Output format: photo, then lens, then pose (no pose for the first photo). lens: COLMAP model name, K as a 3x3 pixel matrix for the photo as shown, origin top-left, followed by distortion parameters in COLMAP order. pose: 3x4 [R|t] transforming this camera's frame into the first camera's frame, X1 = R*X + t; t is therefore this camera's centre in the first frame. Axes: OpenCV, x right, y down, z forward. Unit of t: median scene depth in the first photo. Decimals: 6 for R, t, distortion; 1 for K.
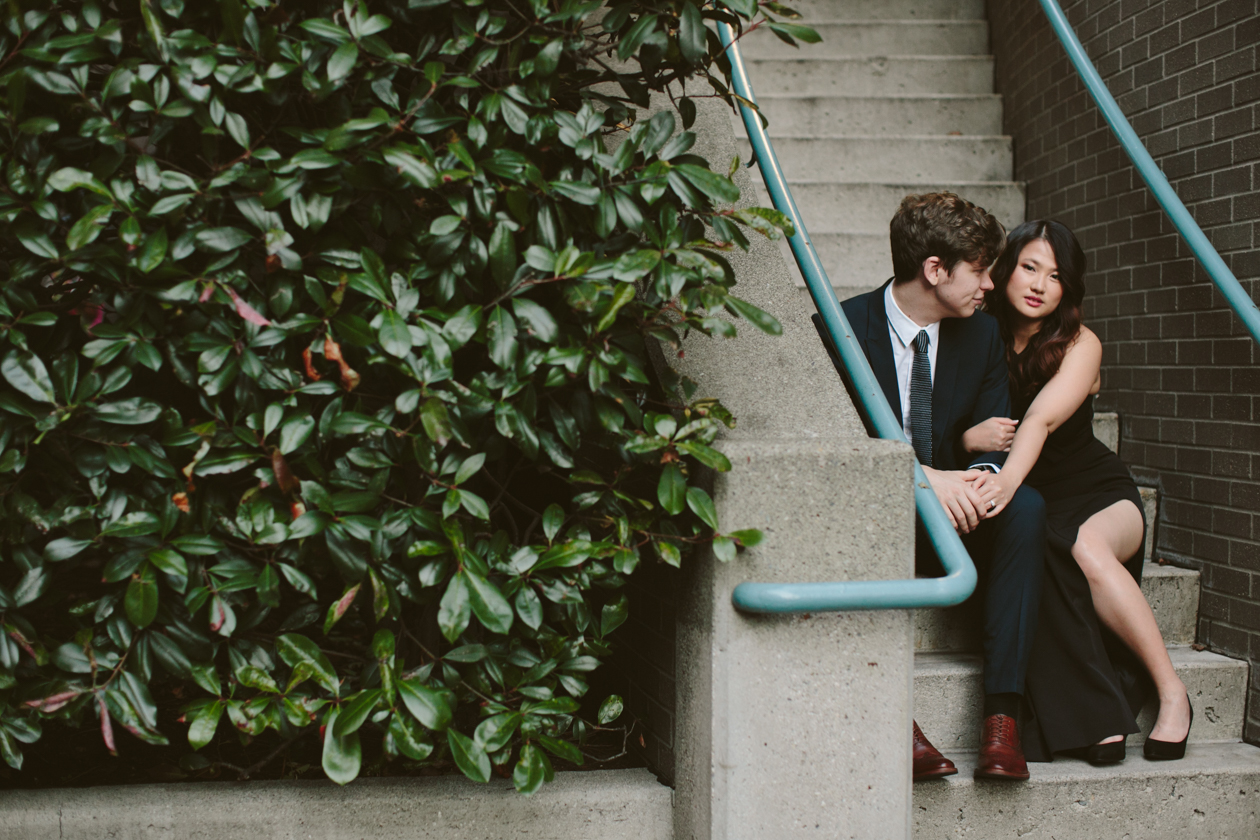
lens RADIAL K [[2008.6, 0, 630.0], [0, 2008.6, 420.0], [0, 0, 1]] dist [-0.217010, 0.501804]
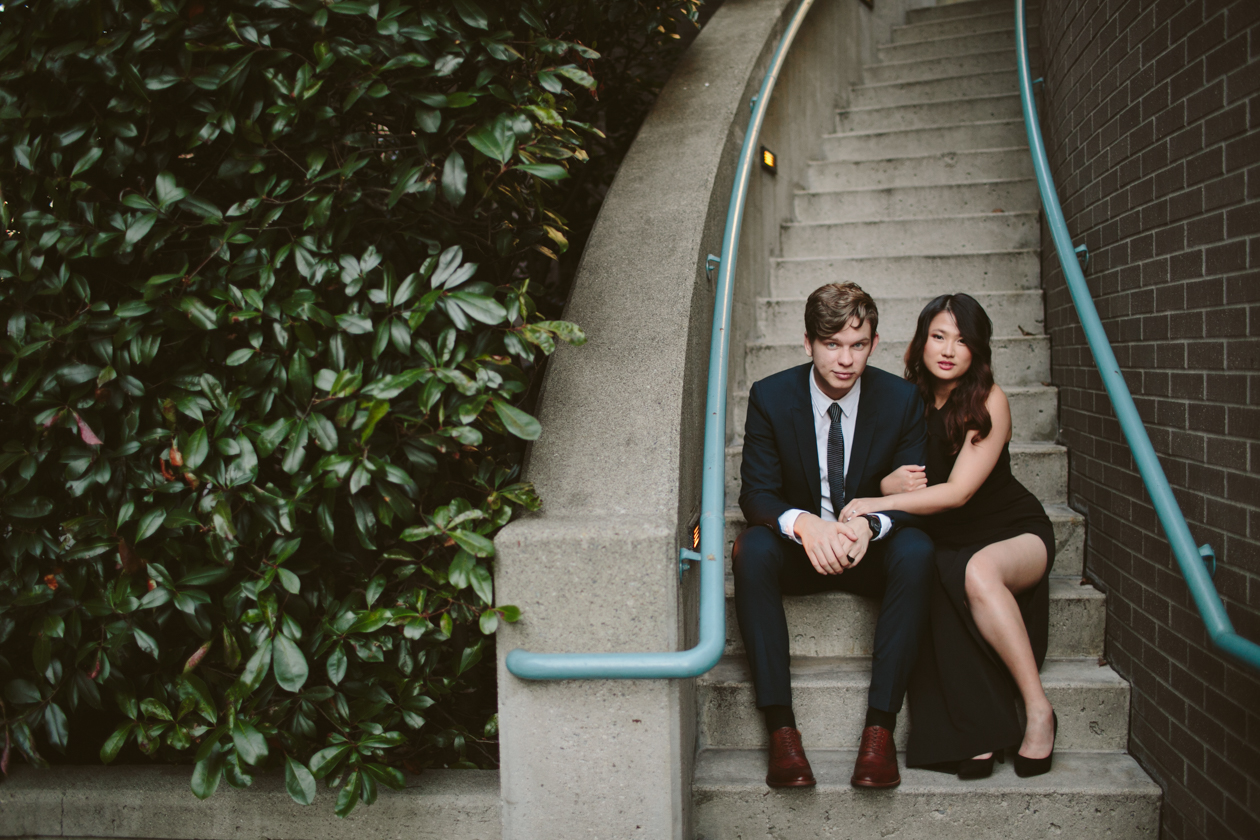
lens RADIAL K [[1261.3, 0, 630.0], [0, 1261.3, 420.0], [0, 0, 1]] dist [-0.098554, 0.103962]
pose [[0.953973, -0.012672, -0.299624, 0.334562], [0.021221, 0.999455, 0.025293, -0.067848], [0.299140, -0.030487, 0.953722, 0.319360]]
